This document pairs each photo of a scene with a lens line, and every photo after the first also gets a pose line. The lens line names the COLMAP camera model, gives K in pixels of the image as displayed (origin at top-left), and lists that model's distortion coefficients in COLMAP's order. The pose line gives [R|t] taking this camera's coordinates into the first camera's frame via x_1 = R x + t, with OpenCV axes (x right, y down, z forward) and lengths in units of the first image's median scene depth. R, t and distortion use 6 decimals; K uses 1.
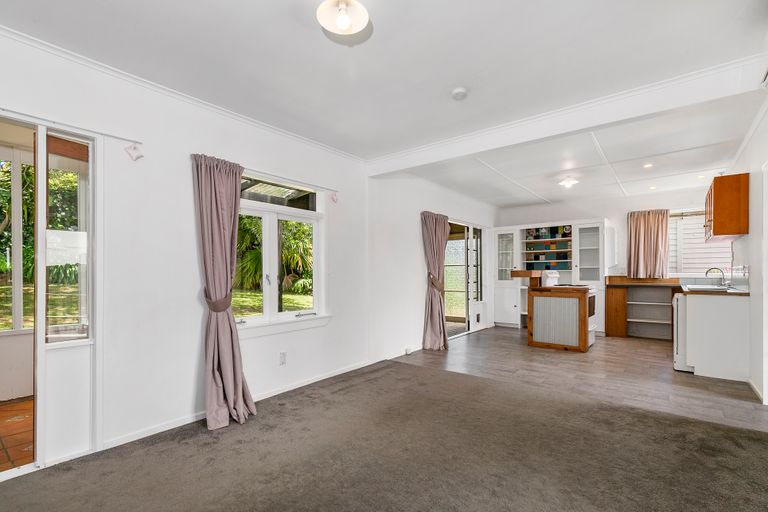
lens RADIAL K [[348.0, 0, 383.3], [0, 348.0, 276.4], [0, 0, 1]] dist [0.009011, 0.000187]
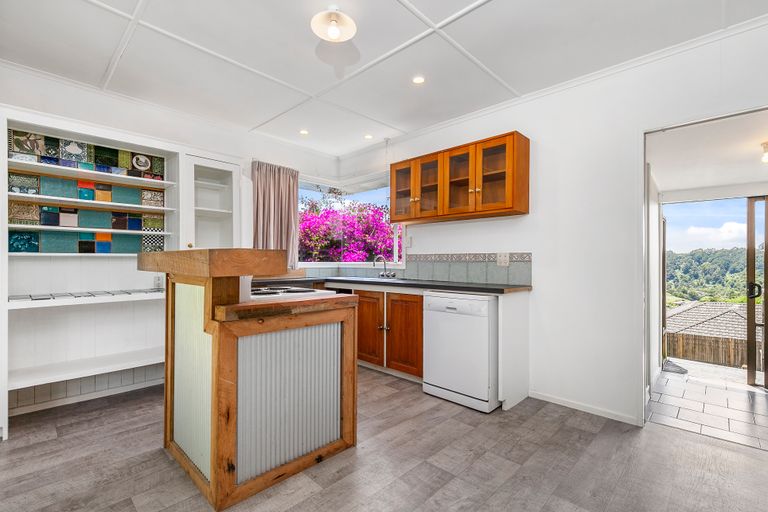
lens RADIAL K [[348.0, 0, 391.7], [0, 348.0, 266.6], [0, 0, 1]] dist [0.009011, 0.000187]
pose [[0.079677, -0.006655, 0.996799, 0.119943], [0.003464, 0.999974, 0.006399, -0.004443], [-0.996815, 0.002943, 0.079698, 0.719677]]
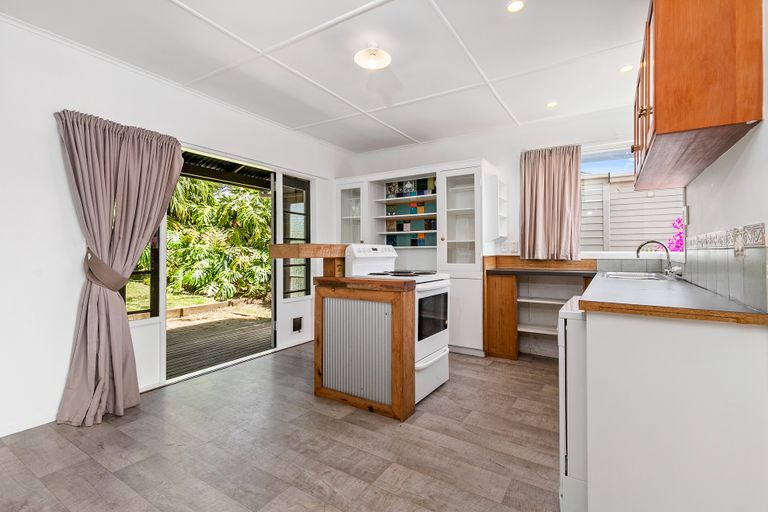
lens RADIAL K [[348.0, 0, 381.8], [0, 348.0, 250.3], [0, 0, 1]] dist [0.009011, 0.000187]
pose [[0.993629, 0.005870, 0.112552, 0.390538], [-0.004467, 0.999909, -0.012714, -0.002323], [-0.112616, 0.012130, 0.993565, 0.422566]]
